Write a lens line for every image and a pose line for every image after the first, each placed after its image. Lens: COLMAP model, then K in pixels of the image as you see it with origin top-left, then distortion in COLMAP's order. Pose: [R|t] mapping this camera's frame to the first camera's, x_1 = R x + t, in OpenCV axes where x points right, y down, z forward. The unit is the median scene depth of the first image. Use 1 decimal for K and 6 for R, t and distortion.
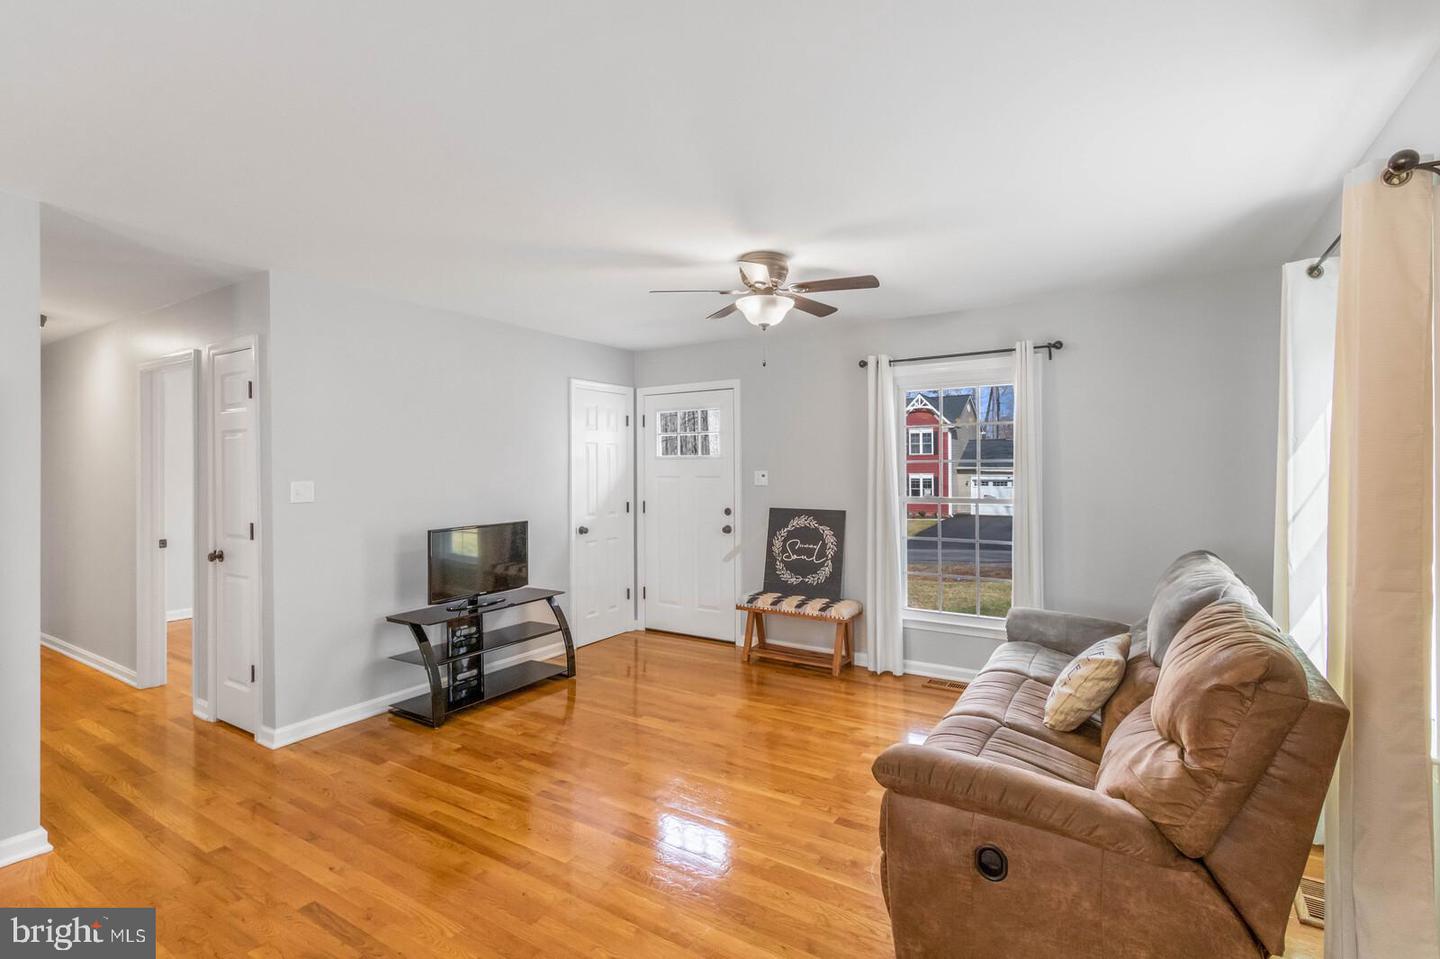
lens RADIAL K [[665.4, 0, 720.0], [0, 665.4, 479.5], [0, 0, 1]] dist [-0.000773, -0.000134]
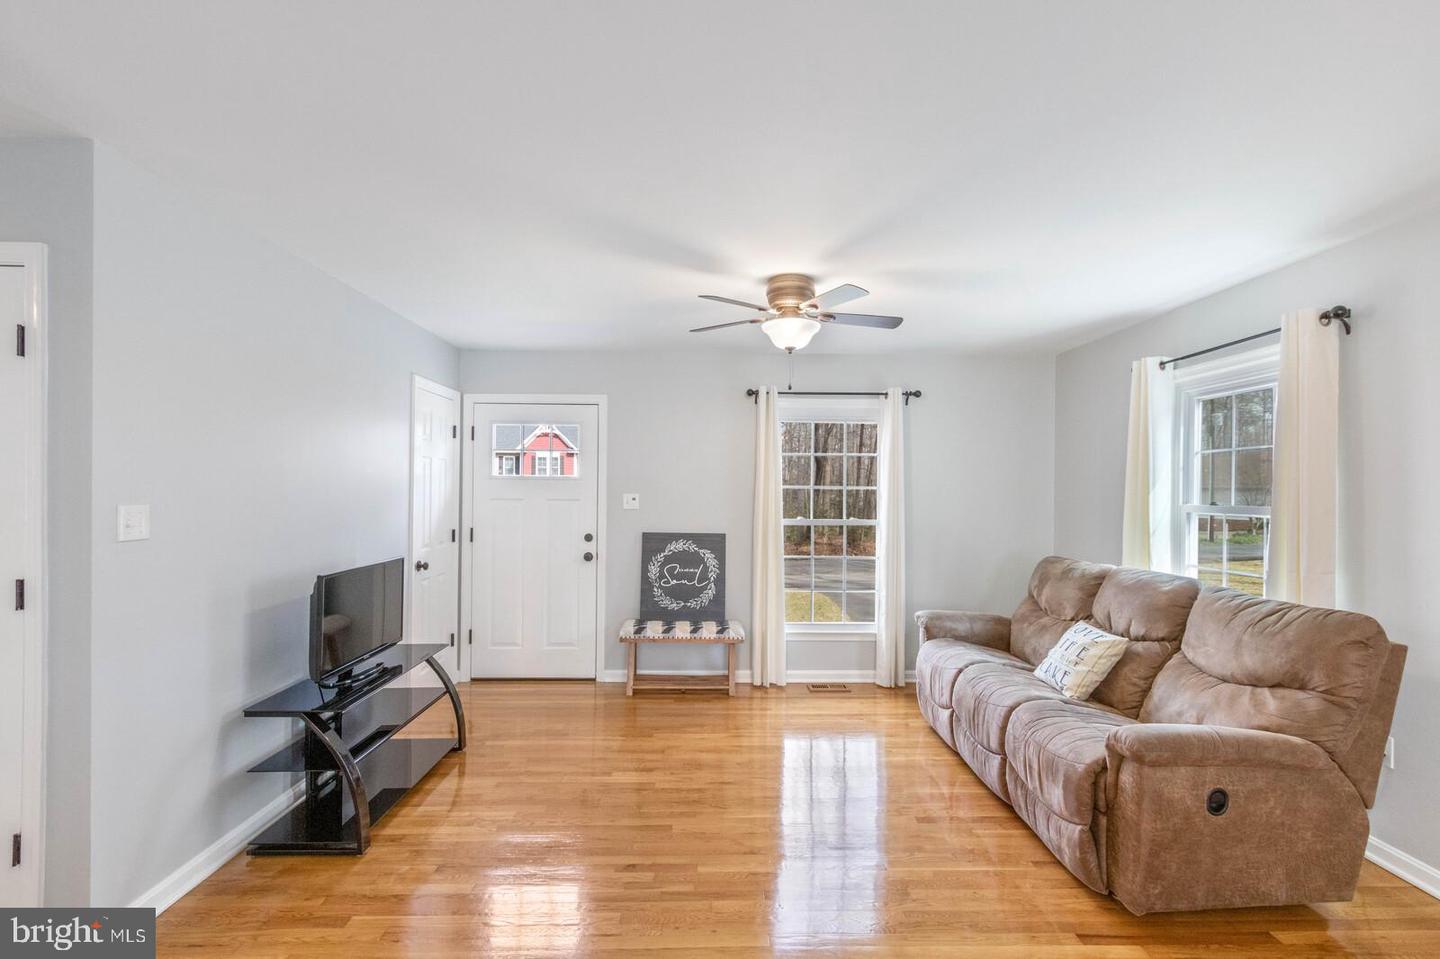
lens RADIAL K [[657.1, 0, 717.9], [0, 657.1, 498.2], [0, 0, 1]] dist [-0.002095, -0.000031]
pose [[0.836116, 0.006190, 0.548518, -0.374615], [-0.002820, 0.999972, -0.006986, -0.000568], [-0.548546, 0.004294, 0.836109, 0.157530]]
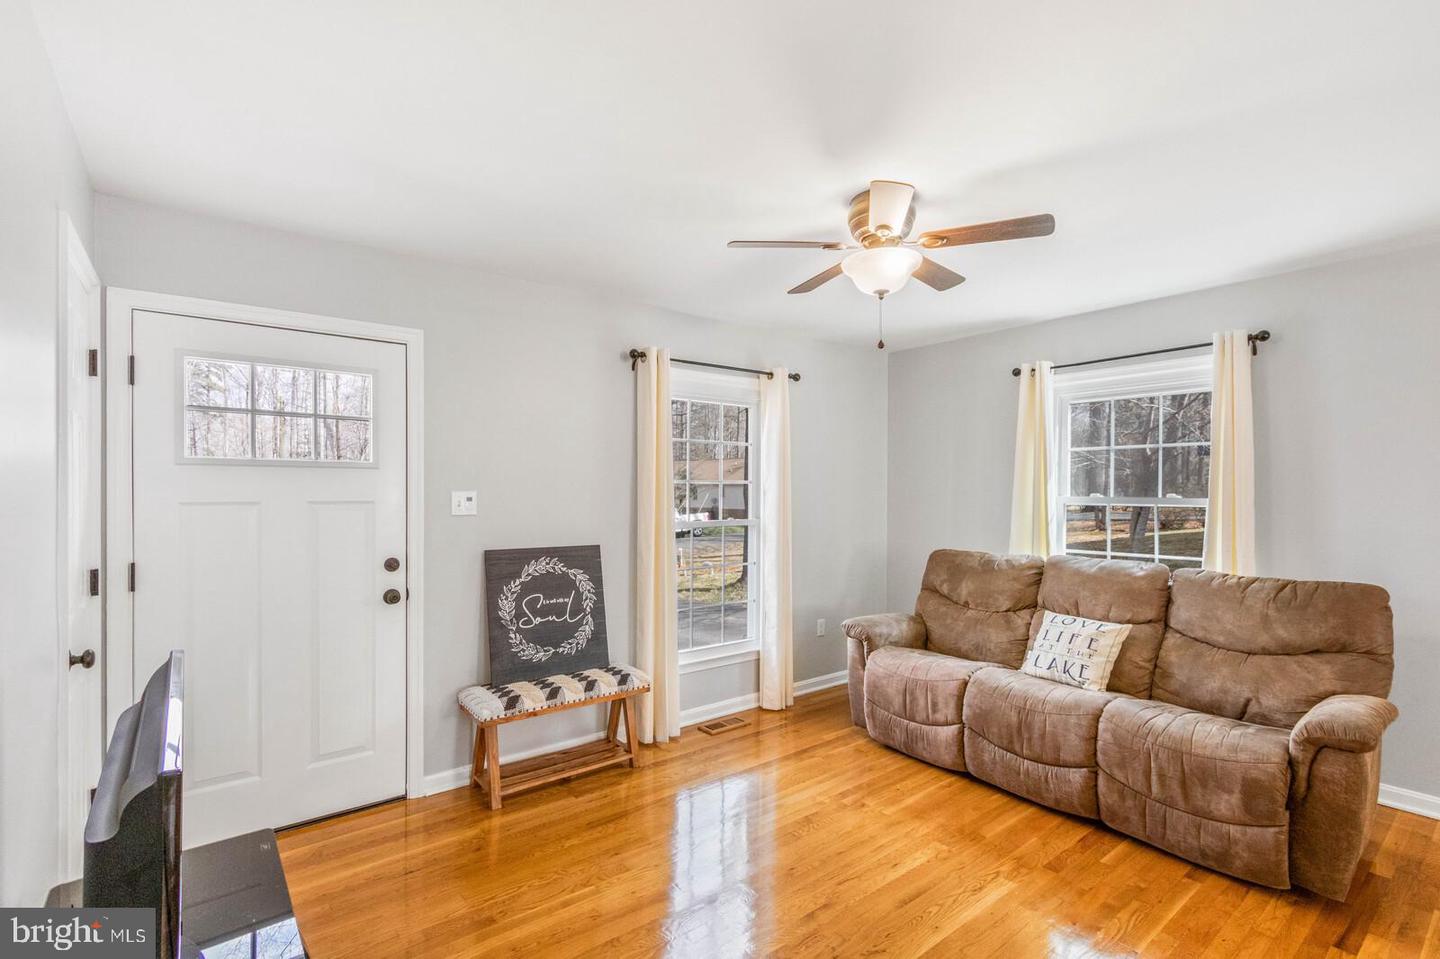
lens RADIAL K [[657.1, 0, 717.9], [0, 657.1, 498.2], [0, 0, 1]] dist [-0.002095, -0.000031]
pose [[0.334966, -0.005503, 0.942214, -0.456508], [0.013018, 0.999915, 0.001212, -0.004448], [-0.942140, 0.011860, 0.335009, 0.622830]]
